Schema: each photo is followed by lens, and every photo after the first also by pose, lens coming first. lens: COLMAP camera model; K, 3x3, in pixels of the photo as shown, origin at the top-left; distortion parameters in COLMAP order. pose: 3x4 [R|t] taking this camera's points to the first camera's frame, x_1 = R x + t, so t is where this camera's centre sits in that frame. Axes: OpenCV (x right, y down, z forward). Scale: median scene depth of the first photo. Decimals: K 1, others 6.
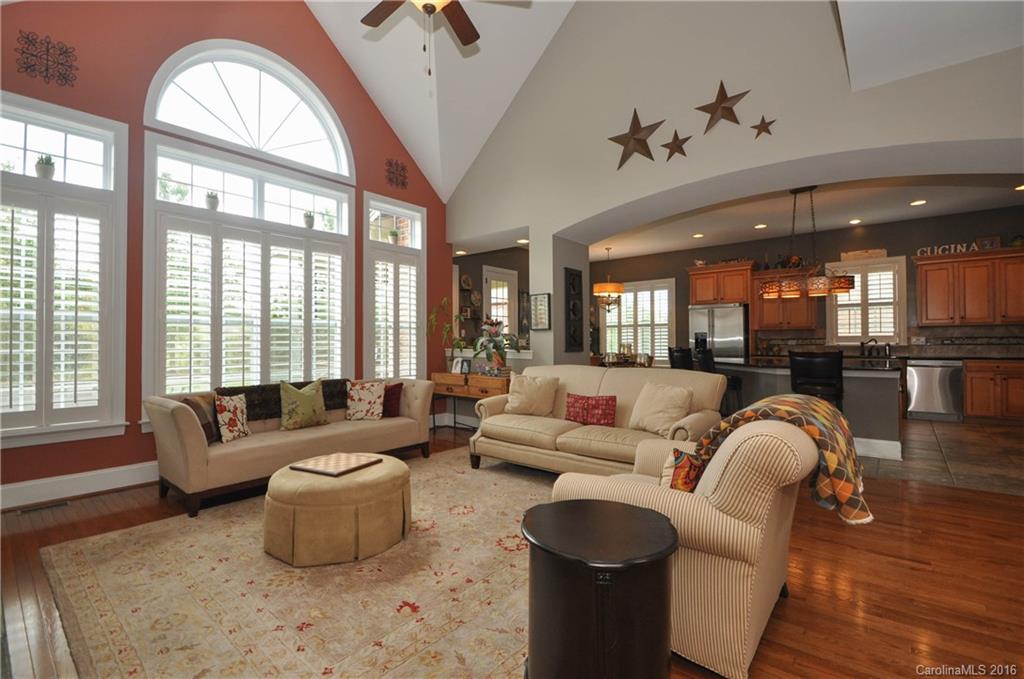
lens RADIAL K [[471.9, 0, 517.8], [0, 471.9, 341.9], [0, 0, 1]] dist [0.001961, 0.000096]
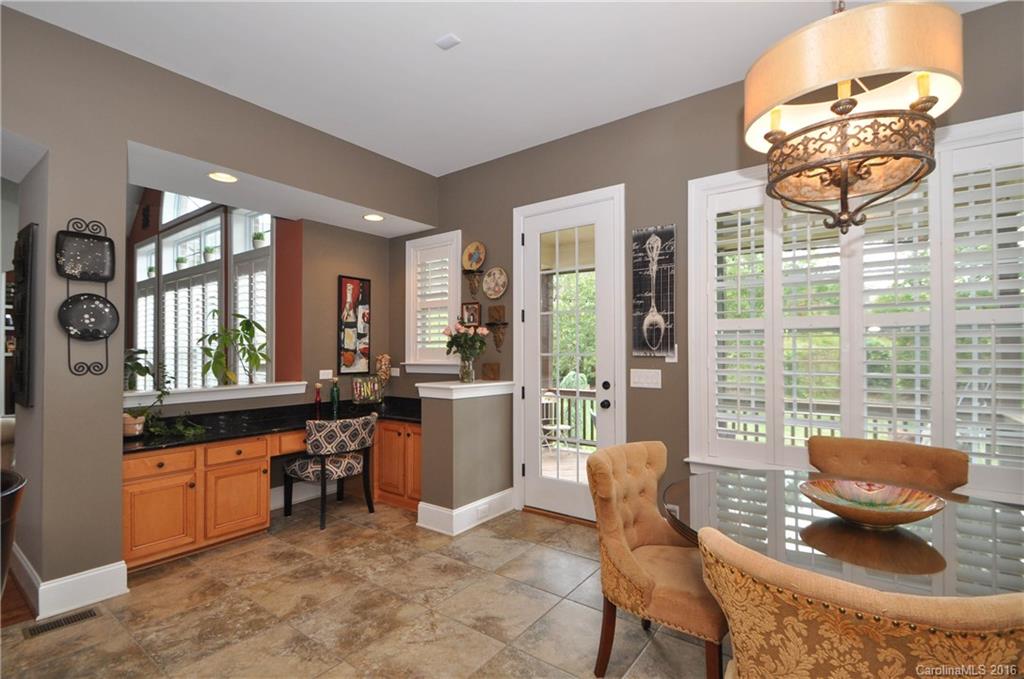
lens RADIAL K [[469.8, 0, 508.6], [0, 469.8, 345.9], [0, 0, 1]] dist [-0.000886, -0.000237]
pose [[0.044952, -0.007277, -0.998963, 0.634408], [0.002157, 0.999972, -0.007188, -0.034251], [0.998987, -0.001831, 0.044966, 1.534779]]
